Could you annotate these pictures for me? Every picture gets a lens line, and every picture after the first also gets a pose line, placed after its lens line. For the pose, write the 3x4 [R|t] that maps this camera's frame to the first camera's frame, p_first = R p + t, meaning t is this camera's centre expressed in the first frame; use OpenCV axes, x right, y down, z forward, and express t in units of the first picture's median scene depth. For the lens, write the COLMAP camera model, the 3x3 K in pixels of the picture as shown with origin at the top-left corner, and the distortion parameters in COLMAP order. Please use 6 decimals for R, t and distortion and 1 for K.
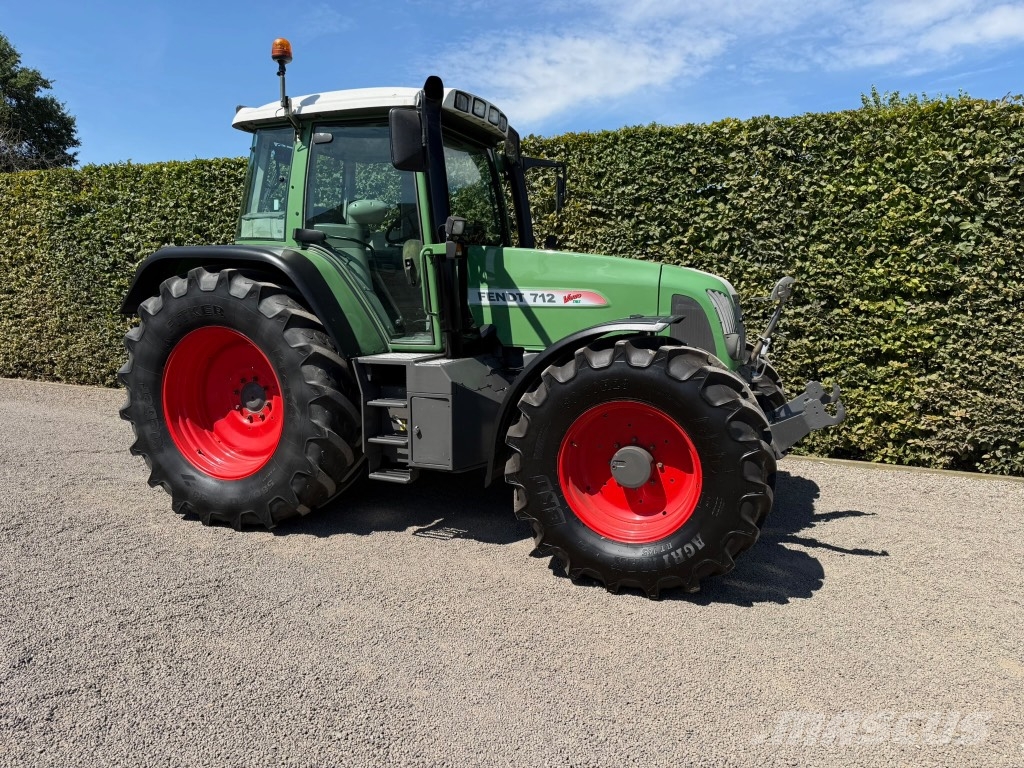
lens RADIAL K [[744.4, 0, 589.4], [0, 744.4, 397.1], [0, 0, 1]] dist [0.000801, -0.006813]
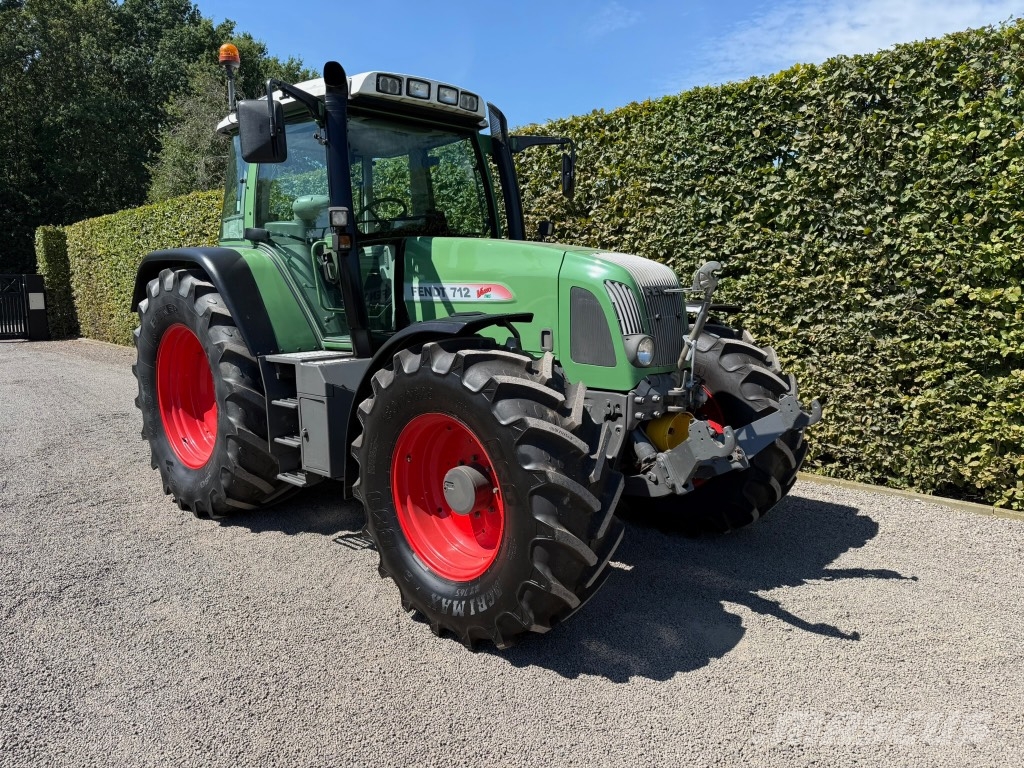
lens RADIAL K [[777.3, 0, 539.2], [0, 777.3, 385.4], [0, 0, 1]] dist [-0.007106, 0.008361]
pose [[0.920222, 0.033509, -0.389960, 0.270375], [-0.035637, 0.999363, 0.001778, -0.017870], [0.389771, 0.012260, 0.920830, 0.120325]]
